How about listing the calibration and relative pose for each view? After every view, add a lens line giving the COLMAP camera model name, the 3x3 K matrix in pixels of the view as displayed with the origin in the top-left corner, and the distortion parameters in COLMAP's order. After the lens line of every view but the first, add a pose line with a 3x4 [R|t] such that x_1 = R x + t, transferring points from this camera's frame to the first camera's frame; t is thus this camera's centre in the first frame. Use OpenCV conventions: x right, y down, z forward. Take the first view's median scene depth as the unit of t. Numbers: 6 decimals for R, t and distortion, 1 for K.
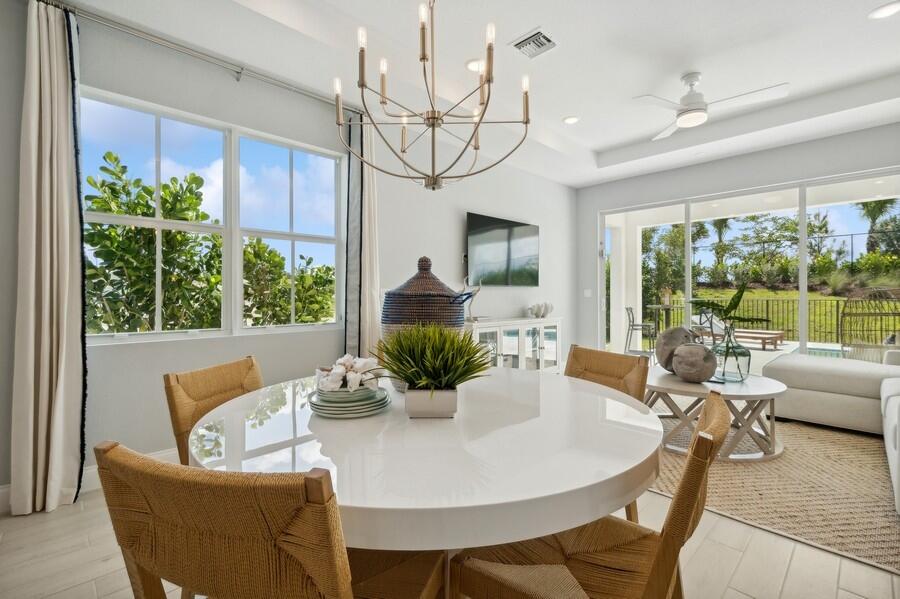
lens RADIAL K [[405.6, 0, 449.1], [0, 405.6, 296.6], [0, 0, 1]] dist [0.001153, -0.000153]
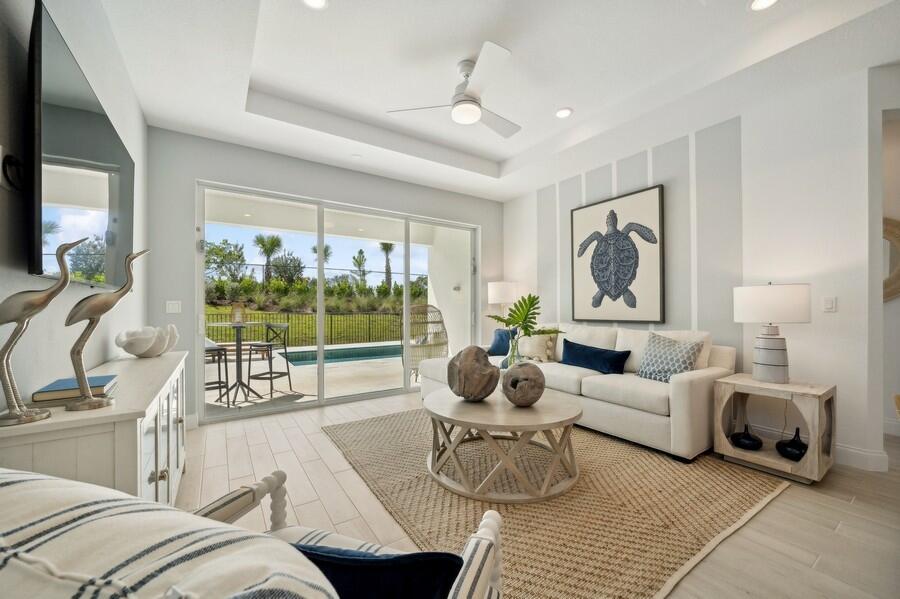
lens RADIAL K [[342.4, 0, 453.2], [0, 342.4, 305.1], [0, 0, 1]] dist [0.002039, 0.000029]
pose [[0.162918, 0.006333, 0.986619, -0.033054], [0.013710, 0.999868, -0.008682, -0.000450], [-0.986544, 0.014941, 0.162809, 0.181013]]
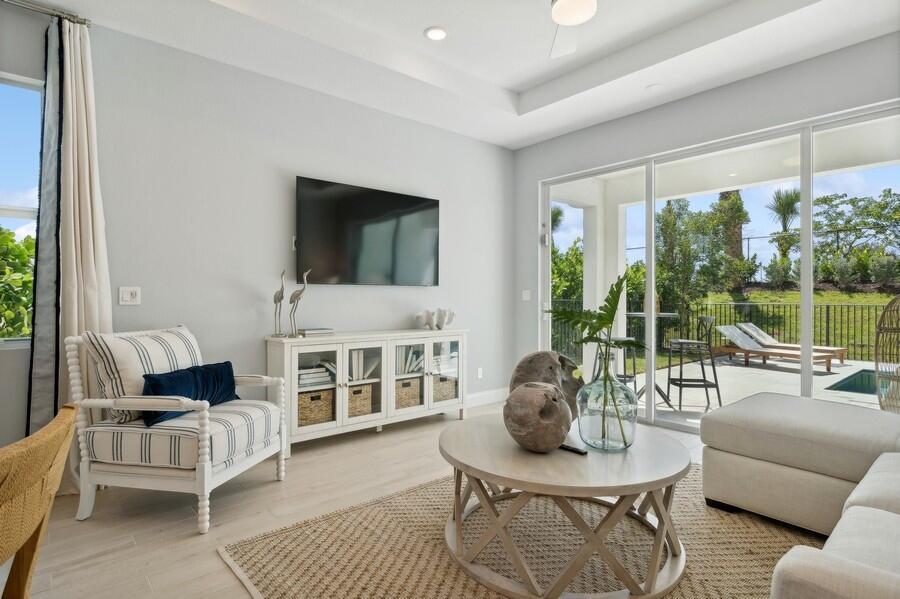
lens RADIAL K [[471.1, 0, 449.4], [0, 471.1, 302.2], [0, 0, 1]] dist [0.002274, -0.000738]
pose [[0.998303, 0.005448, -0.057980, 0.090615], [-0.004974, 0.999953, 0.008324, -0.000822], [0.058023, -0.008022, 0.998283, 0.056413]]
